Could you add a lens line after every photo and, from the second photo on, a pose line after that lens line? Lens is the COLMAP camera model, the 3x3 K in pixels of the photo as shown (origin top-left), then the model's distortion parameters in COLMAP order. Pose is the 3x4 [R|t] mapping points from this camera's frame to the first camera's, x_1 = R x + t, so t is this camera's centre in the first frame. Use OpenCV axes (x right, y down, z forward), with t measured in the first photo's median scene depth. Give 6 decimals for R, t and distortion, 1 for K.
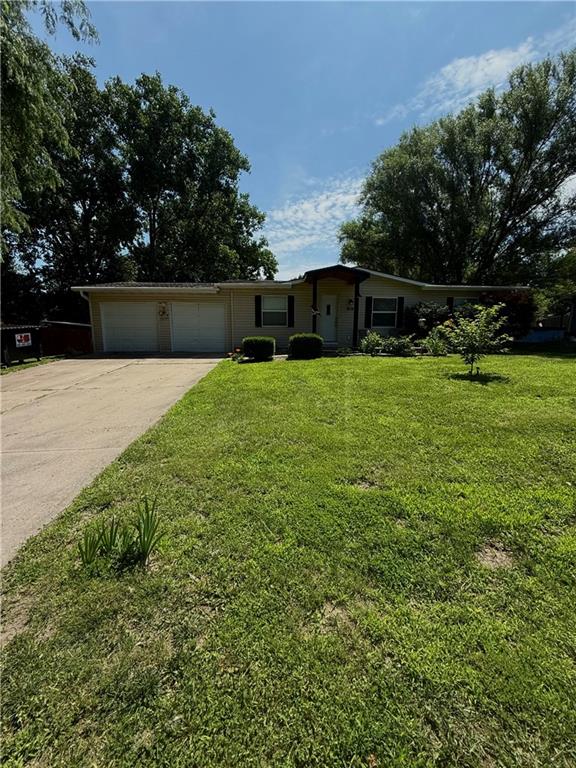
lens RADIAL K [[306.6, 0, 291.1], [0, 306.6, 384.1], [0, 0, 1]] dist [-0.000122, 0.000445]
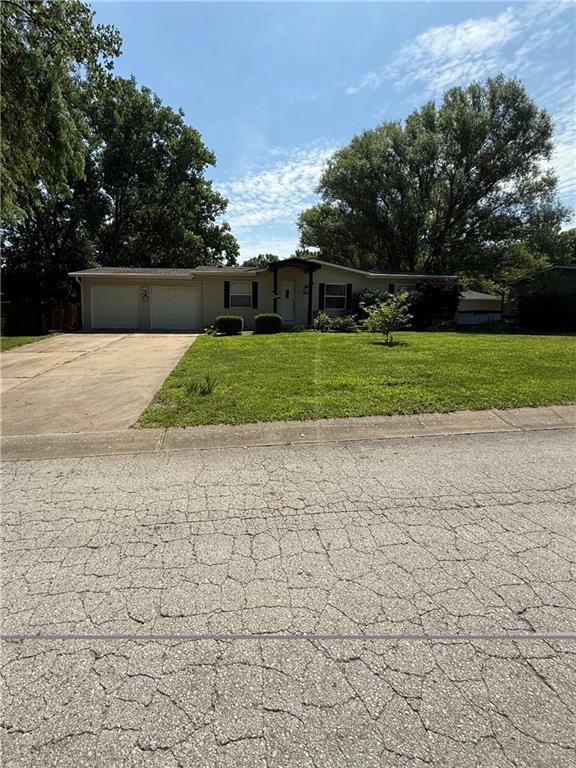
lens RADIAL K [[351.8, 0, 255.9], [0, 351.8, 355.6], [0, 0, 1]] dist [-0.001320, 0.000040]
pose [[0.999769, 0.005439, 0.020798, -0.016382], [-0.004291, 0.998485, -0.054862, 0.044876], [-0.021064, 0.054760, 0.998277, -0.219410]]
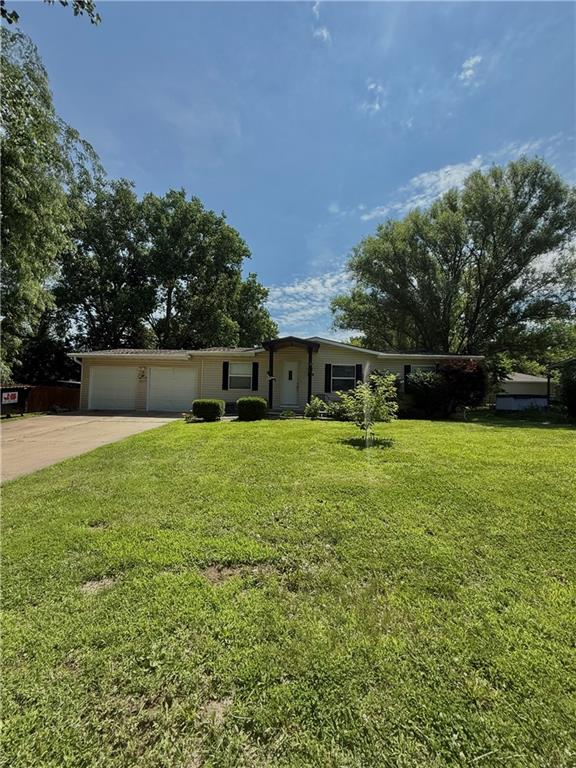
lens RADIAL K [[306.6, 0, 295.6], [0, 306.6, 384.0], [0, 0, 1]] dist [-0.000122, 0.000445]
pose [[0.995949, 0.015937, -0.088501, 0.164739], [-0.033108, 0.980026, -0.196095, -0.001955], [0.083608, 0.198230, 0.976583, -0.029931]]
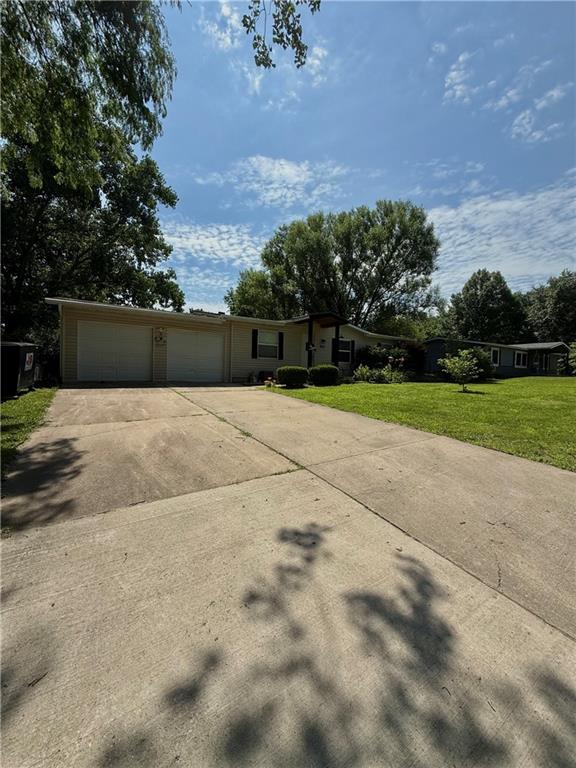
lens RADIAL K [[306.6, 0, 290.3], [0, 306.6, 390.5], [0, 0, 1]] dist [-0.000122, 0.000445]
pose [[0.861480, -0.013102, 0.507623, -0.374041], [0.065754, 0.994129, -0.085931, 0.015699], [-0.503517, 0.107406, 0.857283, 0.028420]]
